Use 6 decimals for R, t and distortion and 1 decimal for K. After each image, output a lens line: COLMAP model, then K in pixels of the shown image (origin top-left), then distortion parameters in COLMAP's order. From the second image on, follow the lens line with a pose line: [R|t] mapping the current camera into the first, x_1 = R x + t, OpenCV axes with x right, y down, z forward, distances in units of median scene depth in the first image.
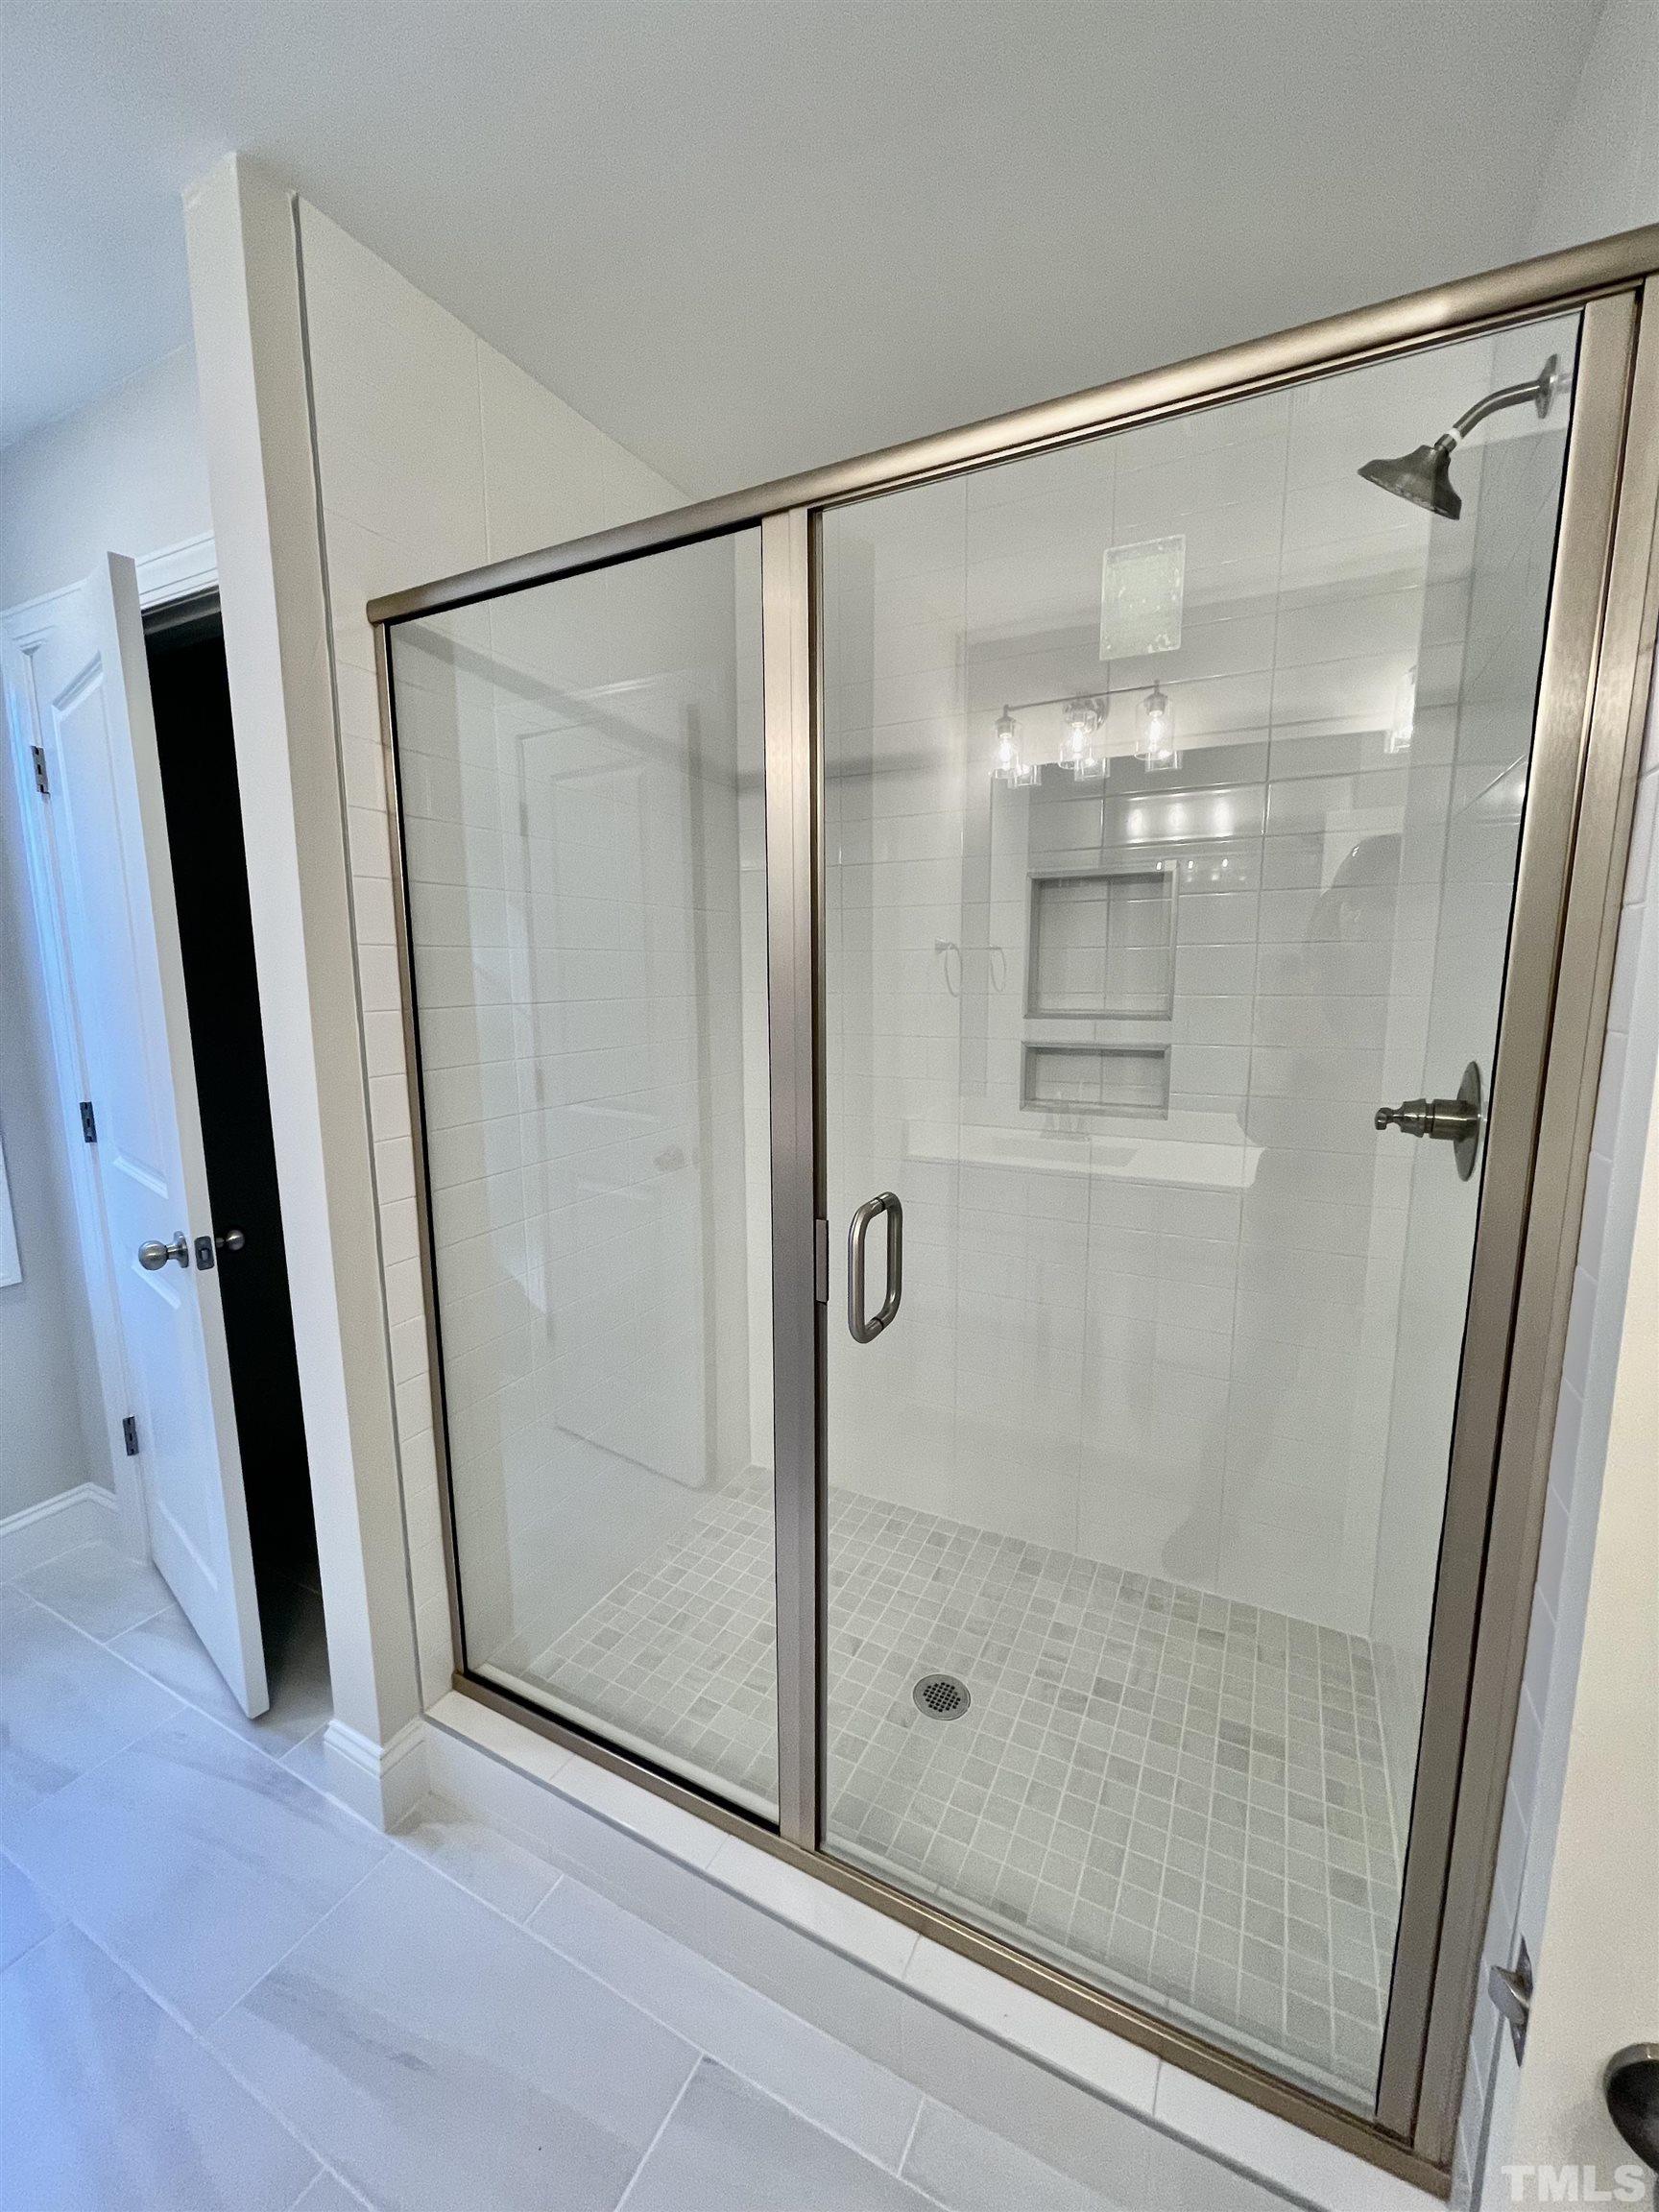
lens RADIAL K [[886.2, 0, 778.1], [0, 886.2, 1092.9], [0, 0, 1]] dist [-0.005281, 0.000671]
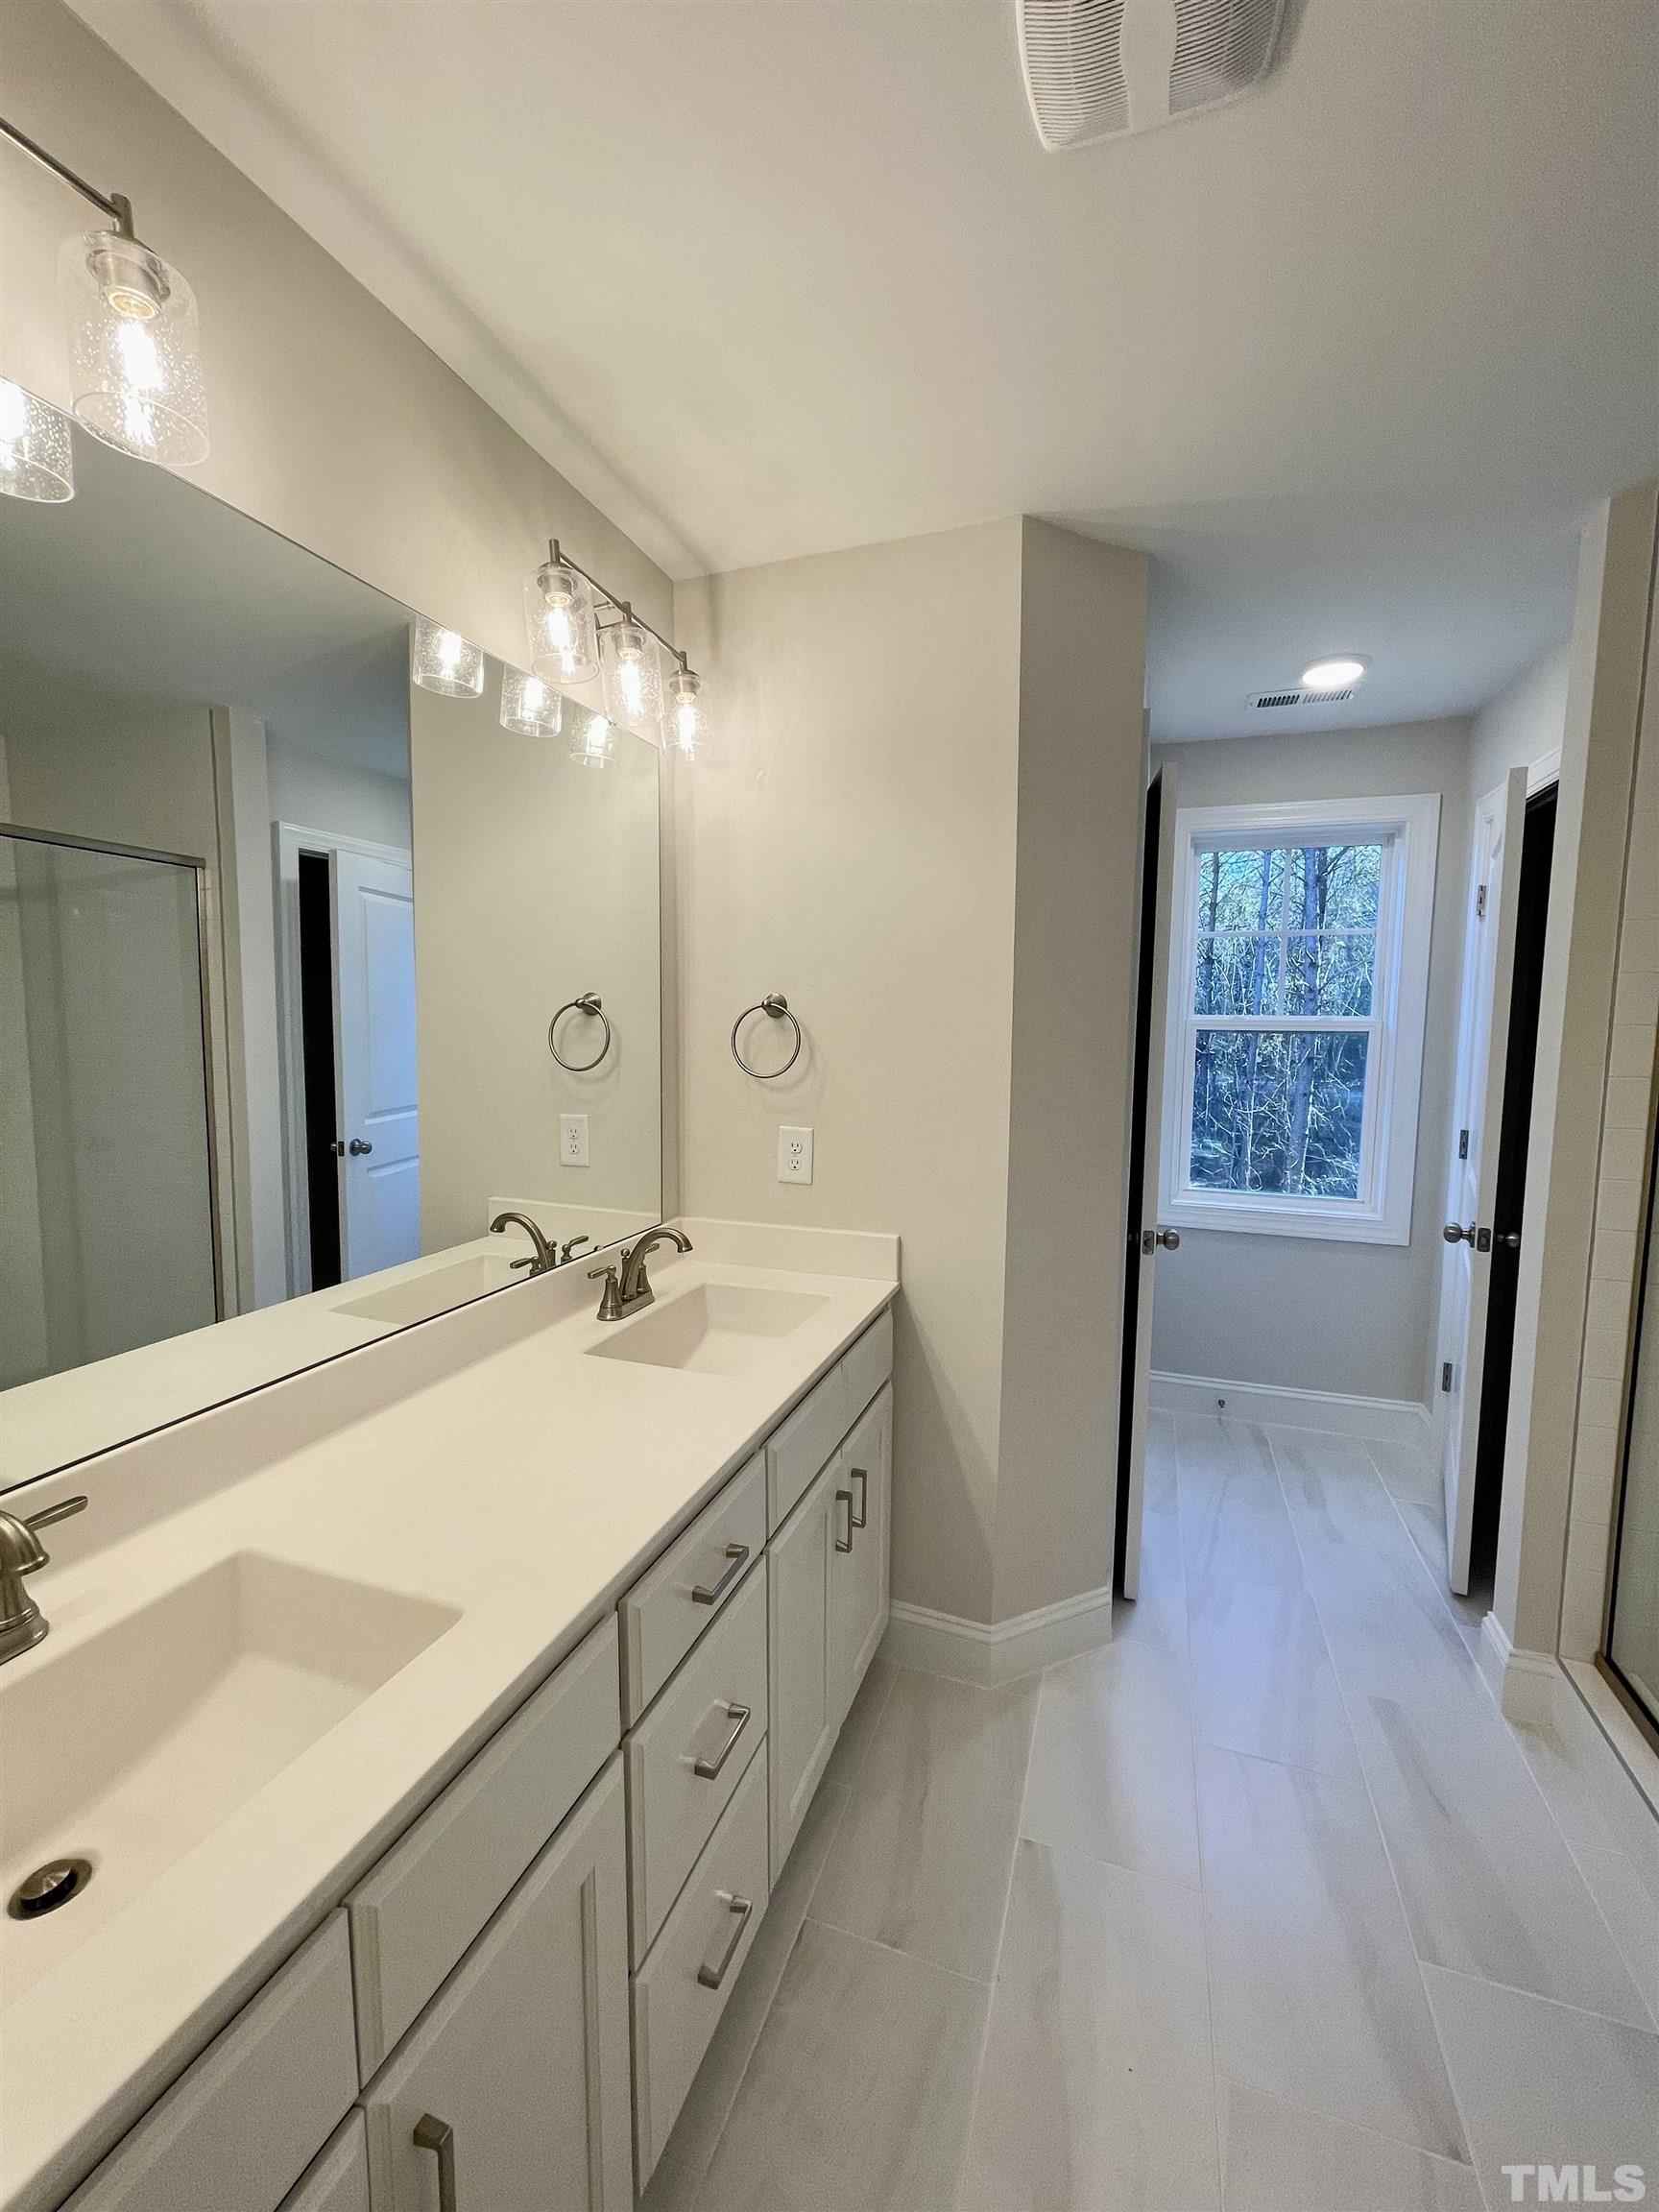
lens RADIAL K [[886.2, 0, 840.4], [0, 886.2, 1109.7], [0, 0, 1]] dist [-0.005281, 0.000671]
pose [[0.157129, 0.111116, -0.981307, 0.529354], [-0.157525, 0.983748, 0.086169, 0.016258], [0.974934, 0.141040, 0.172079, -0.263463]]
